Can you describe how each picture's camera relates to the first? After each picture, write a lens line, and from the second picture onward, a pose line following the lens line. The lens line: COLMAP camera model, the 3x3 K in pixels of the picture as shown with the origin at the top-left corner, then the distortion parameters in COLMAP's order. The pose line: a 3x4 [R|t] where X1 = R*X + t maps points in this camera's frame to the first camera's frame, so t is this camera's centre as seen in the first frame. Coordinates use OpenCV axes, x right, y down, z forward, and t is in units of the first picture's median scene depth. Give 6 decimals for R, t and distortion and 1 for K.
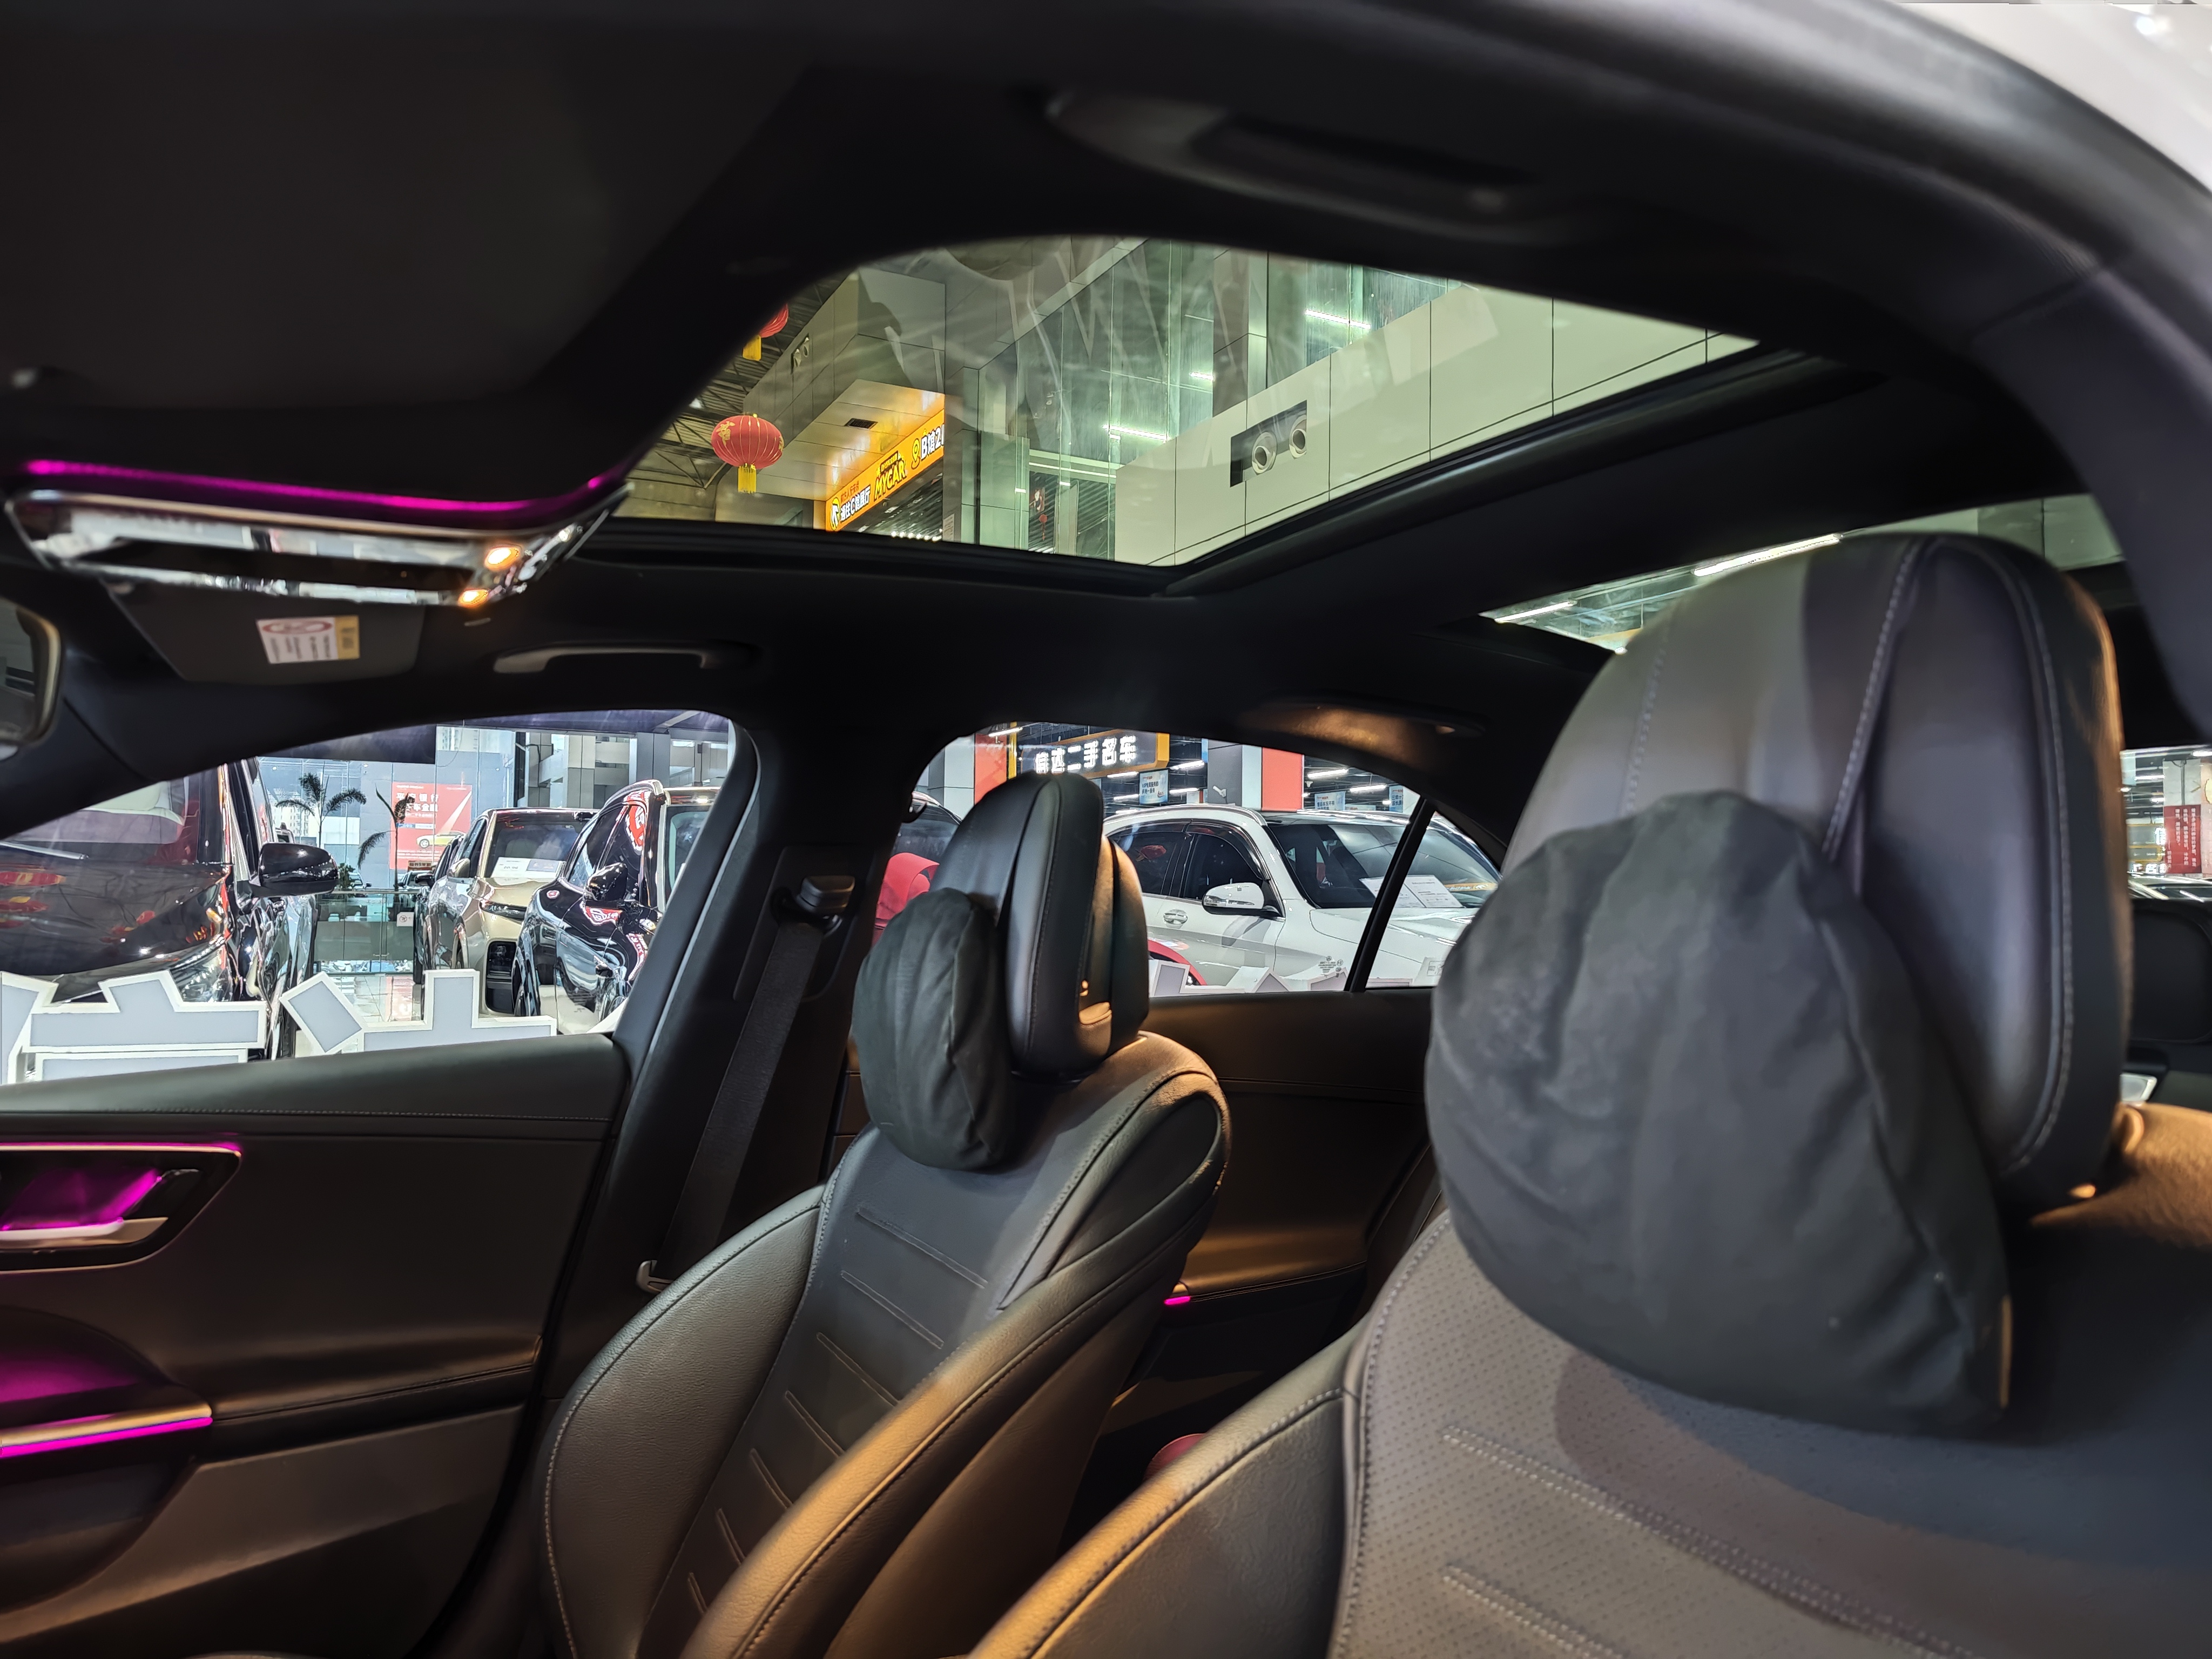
lens RADIAL K [[1460.5, 0, 1106.0], [0, 1460.5, 829.5], [0, 0, 1]] dist [-0.003087, -0.001131]
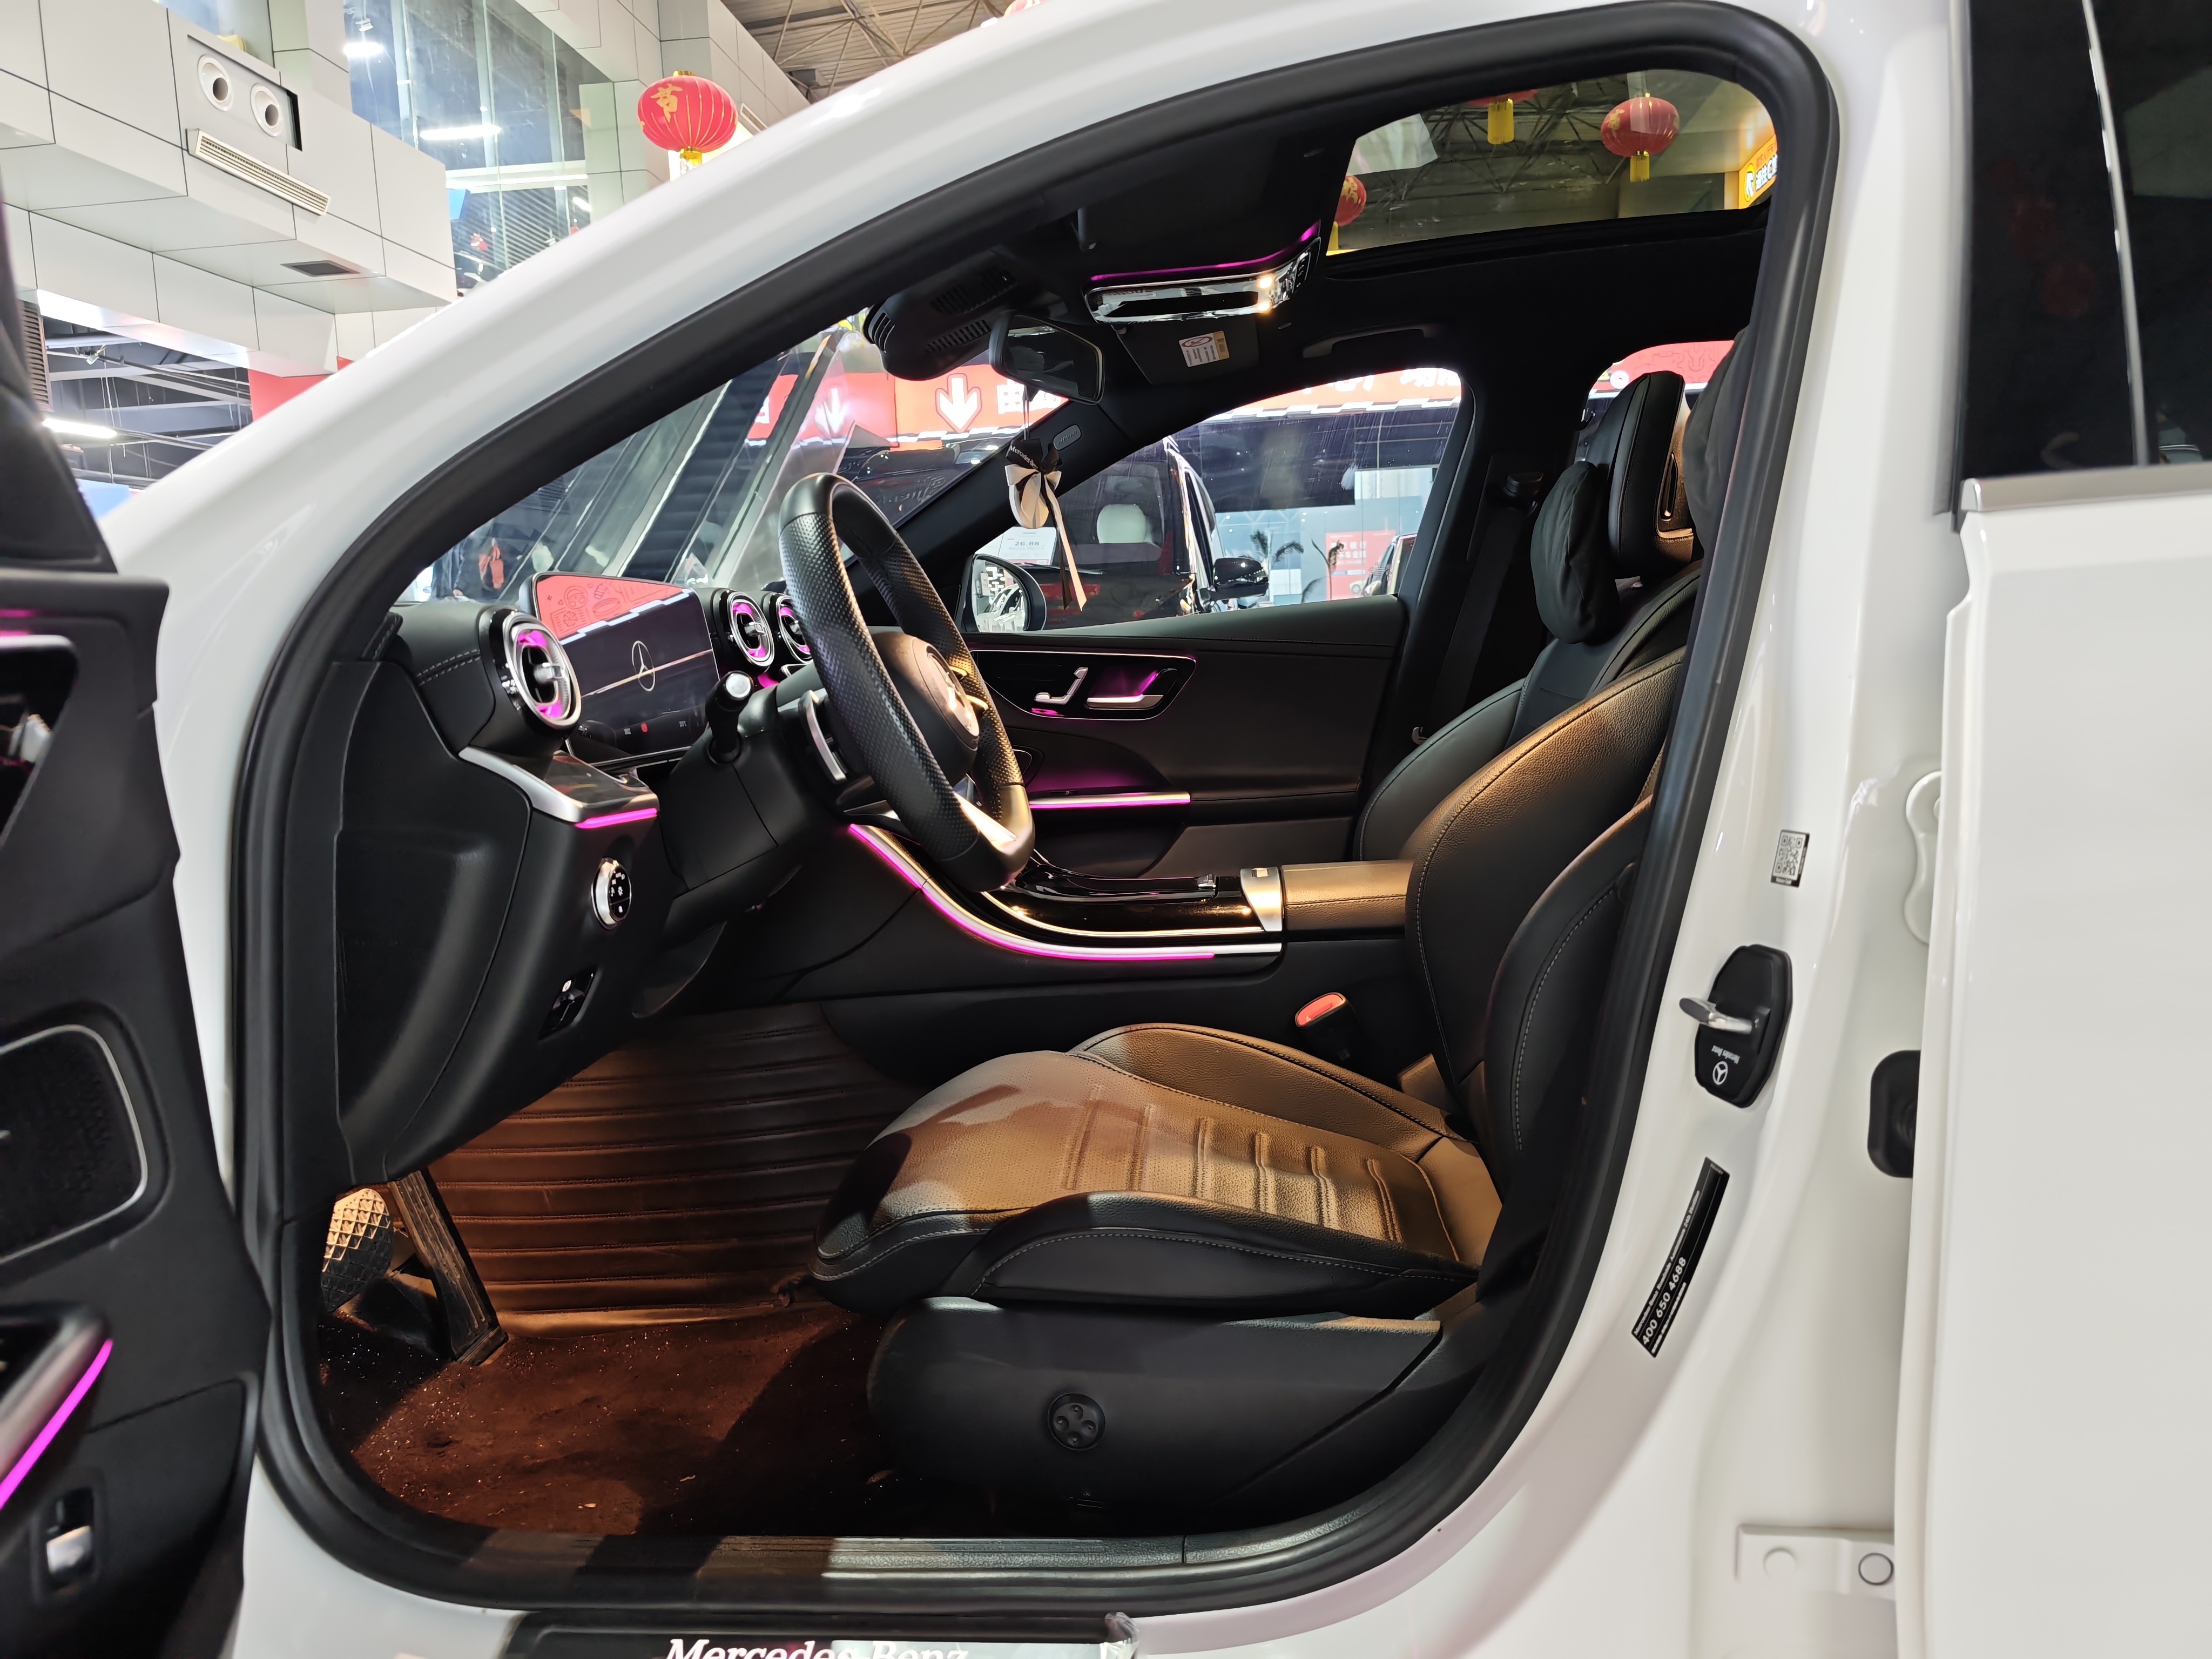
lens RADIAL K [[1544.4, 0, 1105.5], [0, 1544.4, 888.4], [0, 0, 1]] dist [-0.013798, -0.010035]
pose [[0.820964, 0.037957, -0.569717, 0.368872], [0.075473, 0.981819, 0.174170, 0.142233], [0.565970, -0.185985, 0.803173, -0.579474]]
